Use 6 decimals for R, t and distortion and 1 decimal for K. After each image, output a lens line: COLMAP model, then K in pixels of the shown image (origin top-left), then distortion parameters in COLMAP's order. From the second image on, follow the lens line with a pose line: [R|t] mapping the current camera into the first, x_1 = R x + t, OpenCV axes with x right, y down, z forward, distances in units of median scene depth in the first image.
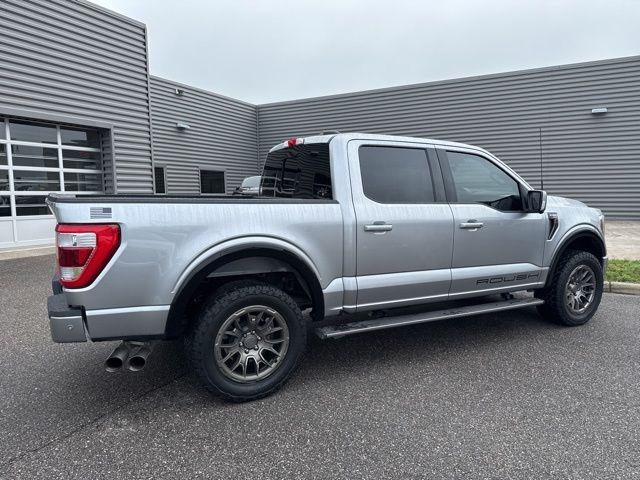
lens RADIAL K [[448.3, 0, 320.3], [0, 448.3, 242.3], [0, 0, 1]] dist [0.060302, -0.073882]
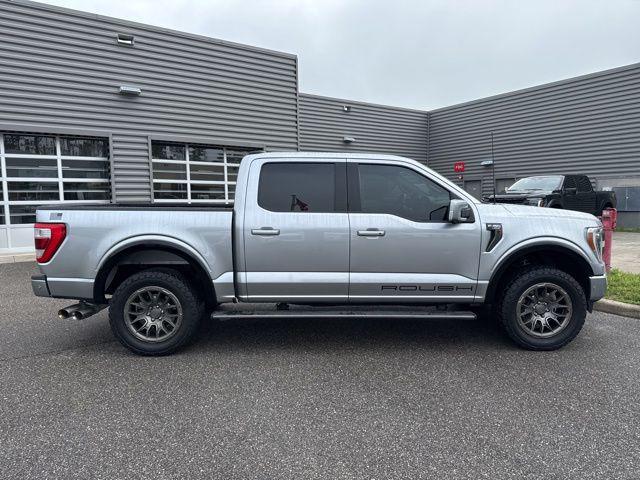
lens RADIAL K [[448.3, 0, 321.2], [0, 448.3, 242.9], [0, 0, 1]] dist [0.060302, -0.073882]
pose [[0.889153, 0.040545, -0.455811, 0.754131], [-0.045186, 0.998978, 0.000717, -0.011190], [0.455374, 0.019959, 0.890077, 0.010322]]
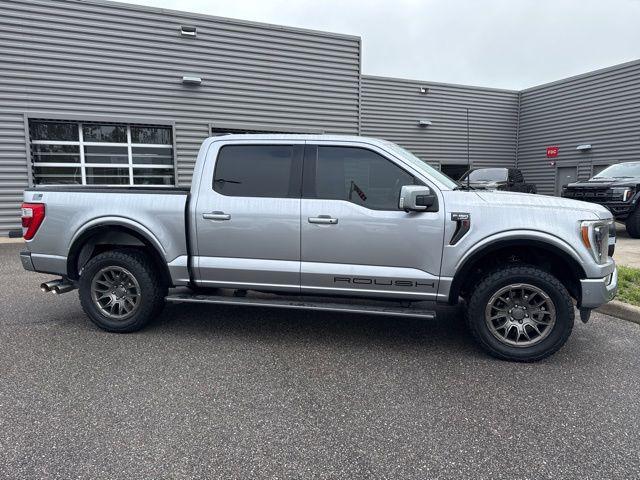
lens RADIAL K [[448.3, 0, 322.0], [0, 448.3, 245.0], [0, 0, 1]] dist [0.060302, -0.073882]
pose [[0.770068, 0.086459, -0.632076, 1.018023], [-0.074600, 0.996181, 0.045377, -0.030655], [0.633585, 0.012209, 0.773577, 0.254446]]
